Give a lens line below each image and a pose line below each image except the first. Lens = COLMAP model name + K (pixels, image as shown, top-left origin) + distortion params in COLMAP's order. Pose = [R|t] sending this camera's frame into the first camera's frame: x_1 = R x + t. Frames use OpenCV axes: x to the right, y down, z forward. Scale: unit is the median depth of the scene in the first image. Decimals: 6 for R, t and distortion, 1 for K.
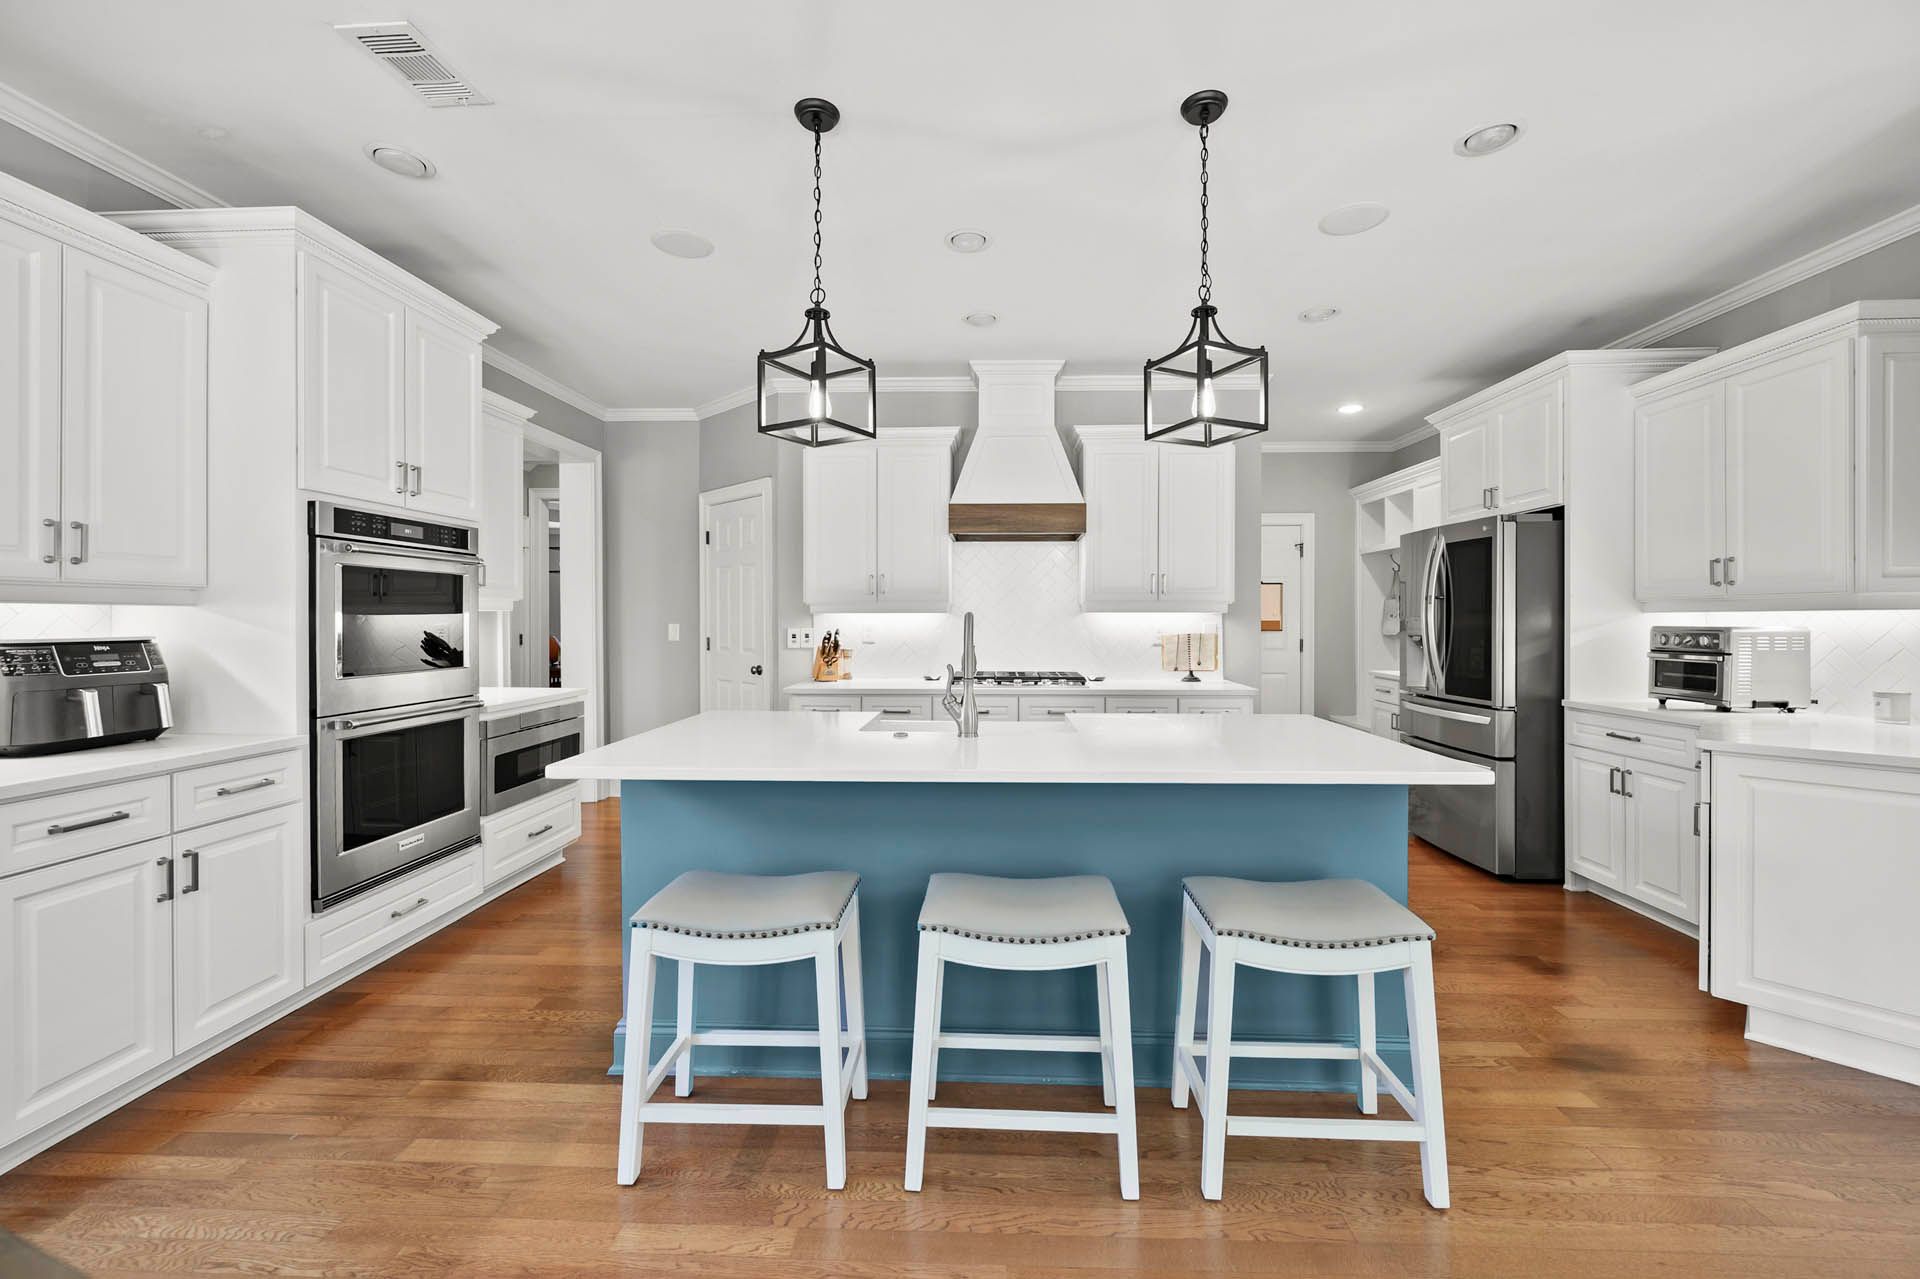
lens RADIAL K [[784.4, 0, 975.9], [0, 784.4, 620.3], [0, 0, 1]] dist [0.000159, -0.000251]
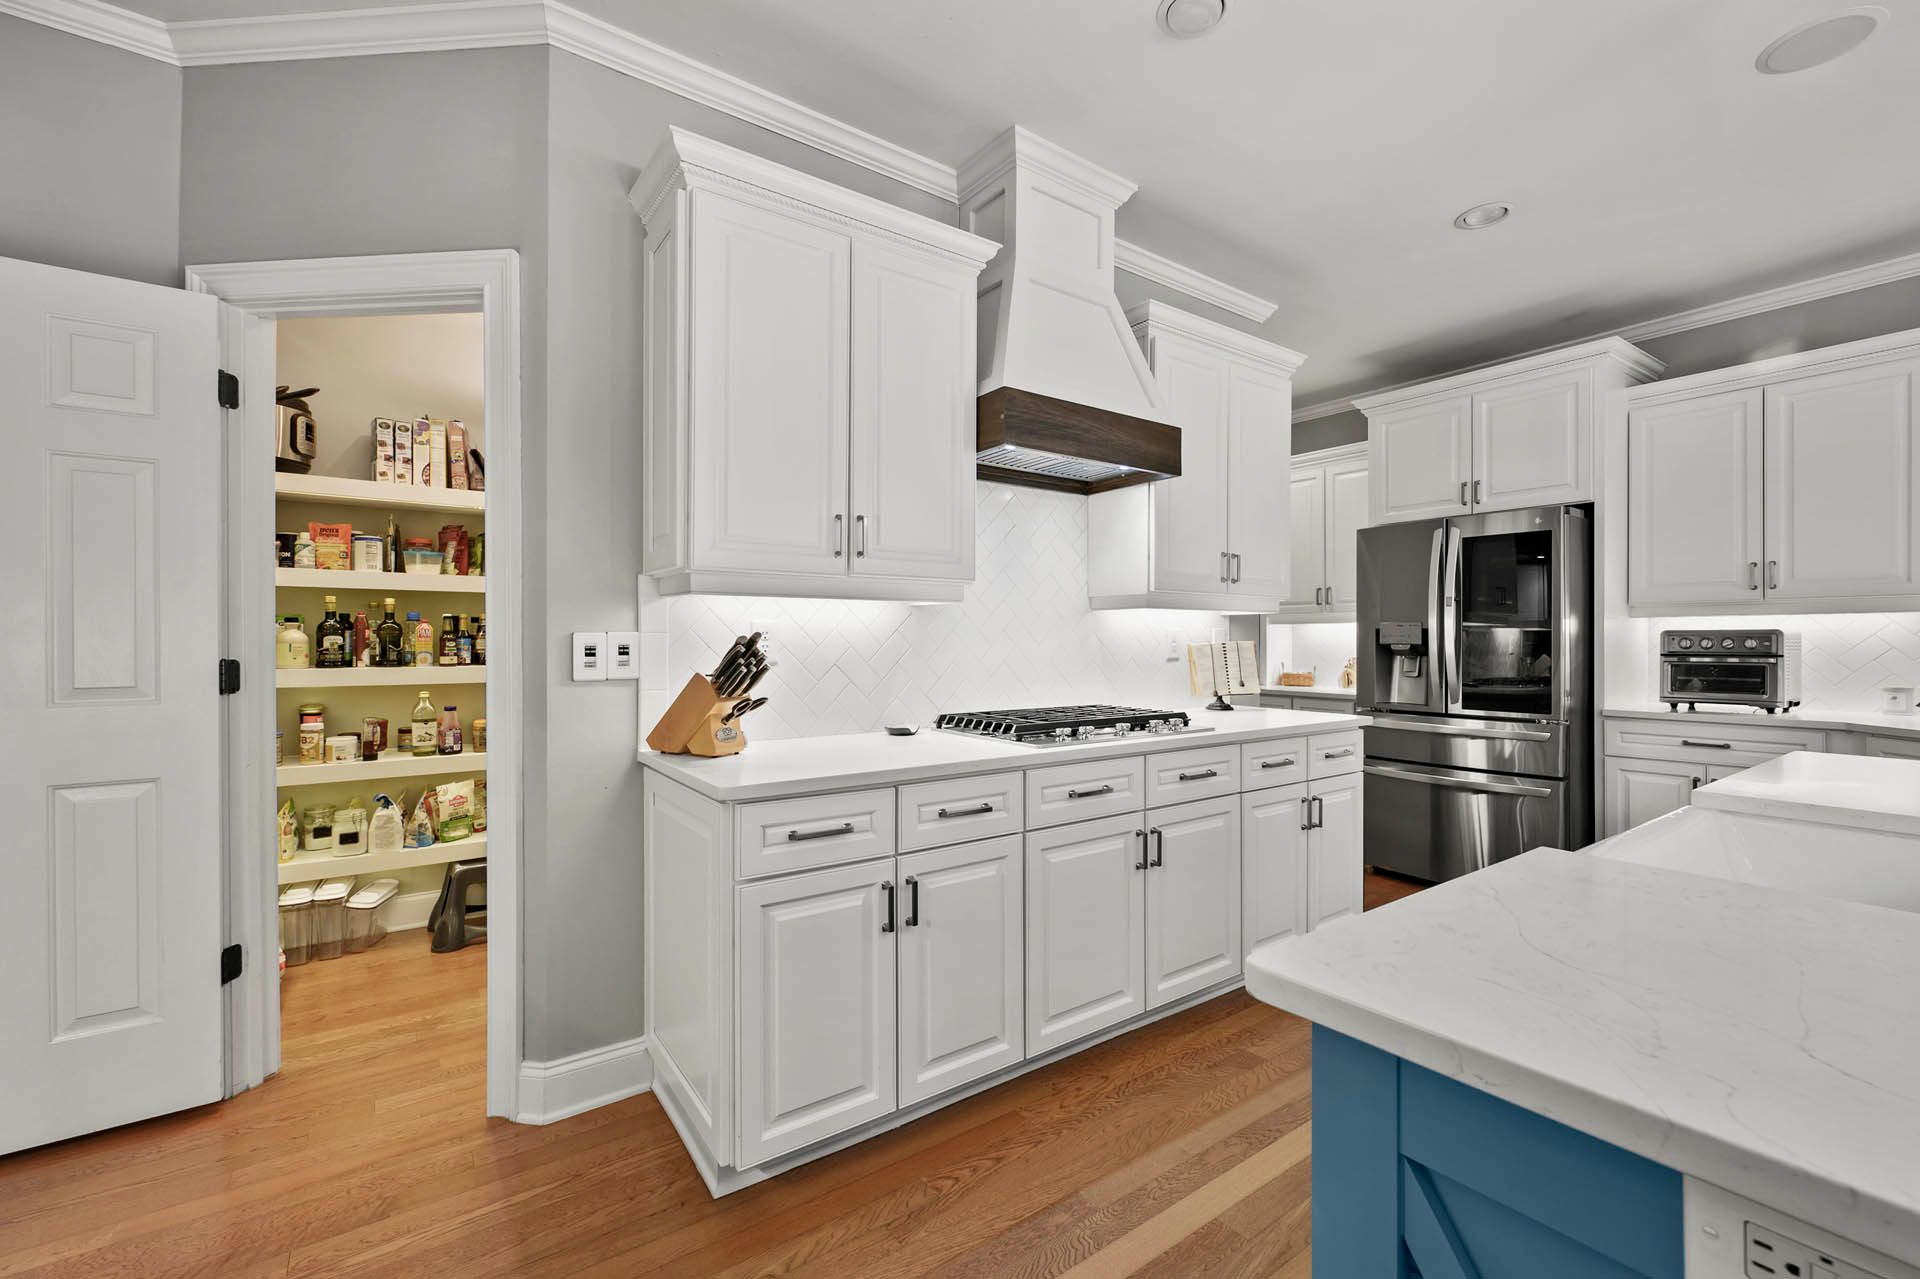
lens RADIAL K [[811.5, 0, 968.2], [0, 811.5, 640.9], [0, 0, 1]] dist [0.006444, 0.000285]
pose [[0.784220, -0.000096, 0.620483, -0.448745], [0.001754, 0.999996, -0.002062, 0.020932], [-0.620481, 0.002706, 0.784217, 0.709187]]
